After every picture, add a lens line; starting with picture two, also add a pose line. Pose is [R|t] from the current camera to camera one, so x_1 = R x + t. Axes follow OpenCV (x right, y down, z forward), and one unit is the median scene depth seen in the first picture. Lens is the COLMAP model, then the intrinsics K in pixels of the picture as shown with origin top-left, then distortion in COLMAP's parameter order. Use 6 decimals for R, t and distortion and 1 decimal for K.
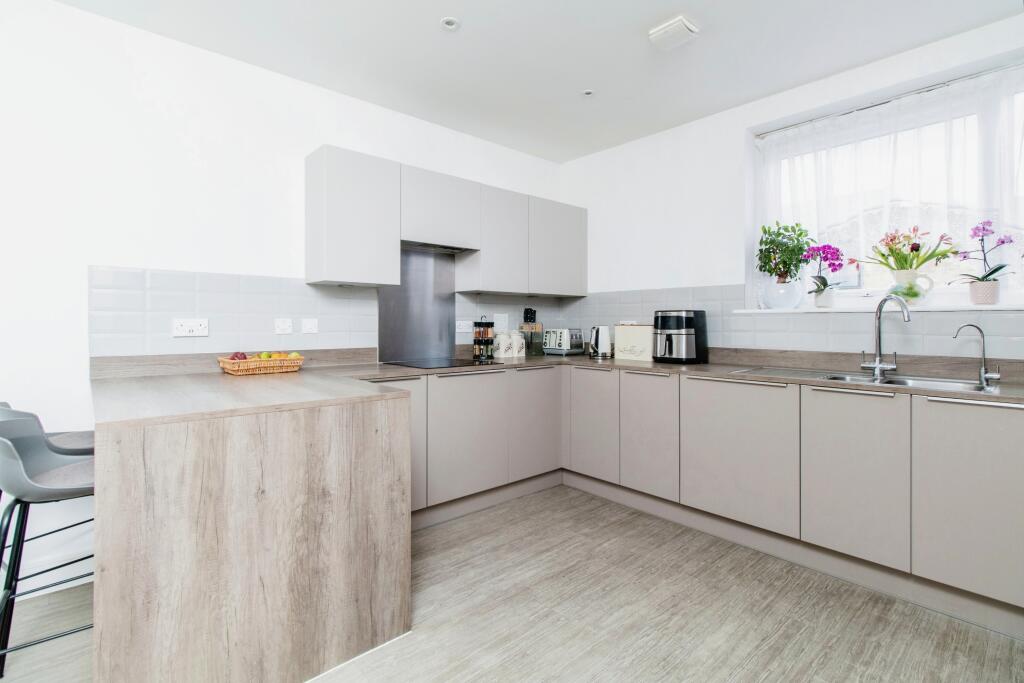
lens RADIAL K [[484.4, 0, 512.1], [0, 484.4, 320.8], [0, 0, 1]] dist [0.000861, -0.000211]
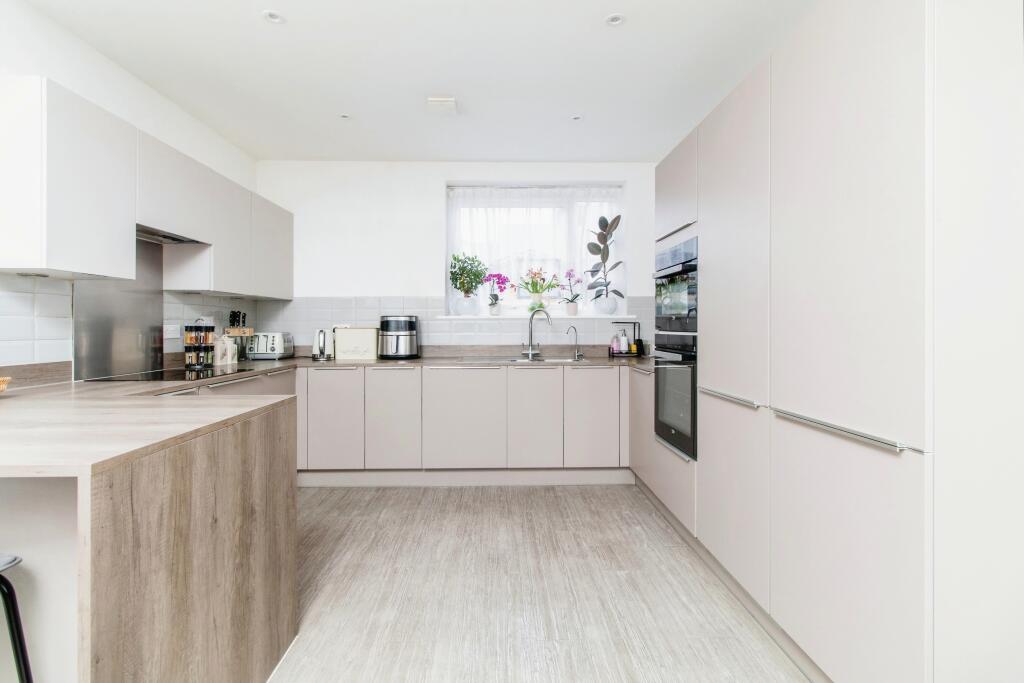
lens RADIAL K [[474.0, 0, 512.5], [0, 474.0, 325.5], [0, 0, 1]] dist [0.000355, -0.000028]
pose [[0.644041, -0.002505, 0.764987, -0.468033], [0.000311, 0.999995, 0.003013, -0.001020], [-0.764991, -0.001703, 0.644038, 0.022436]]
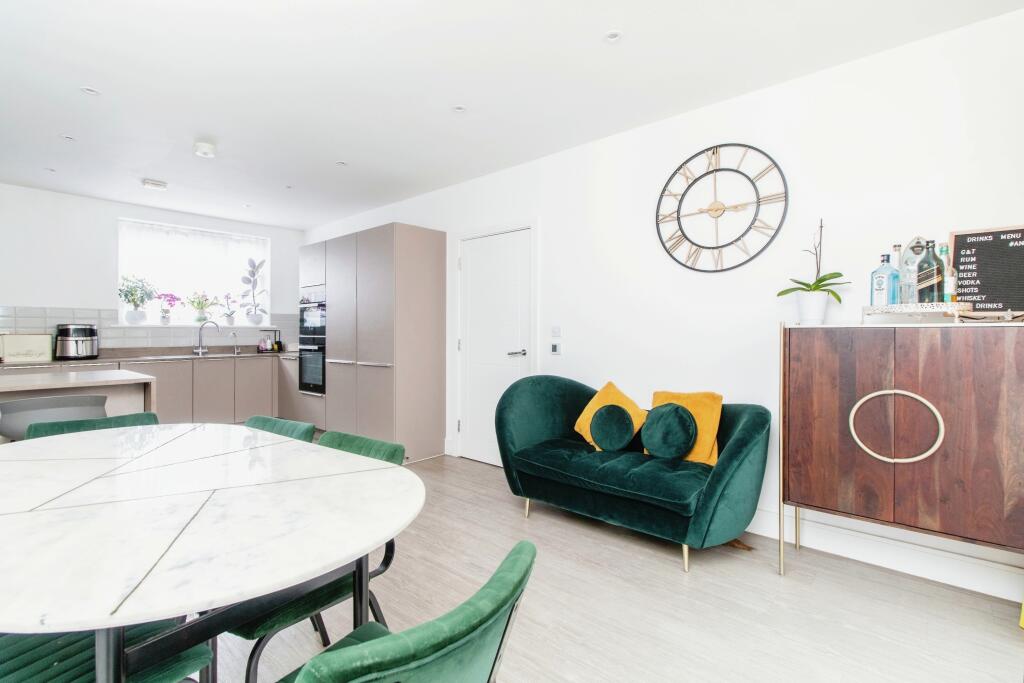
lens RADIAL K [[474.0, 0, 512.5], [0, 474.0, 325.5], [0, 0, 1]] dist [0.000355, -0.000028]
pose [[-0.127699, 0.010763, 0.991755, -1.573286], [-0.003366, 0.999931, -0.011286, -0.007412], [-0.991807, -0.004779, -0.127654, -0.174468]]
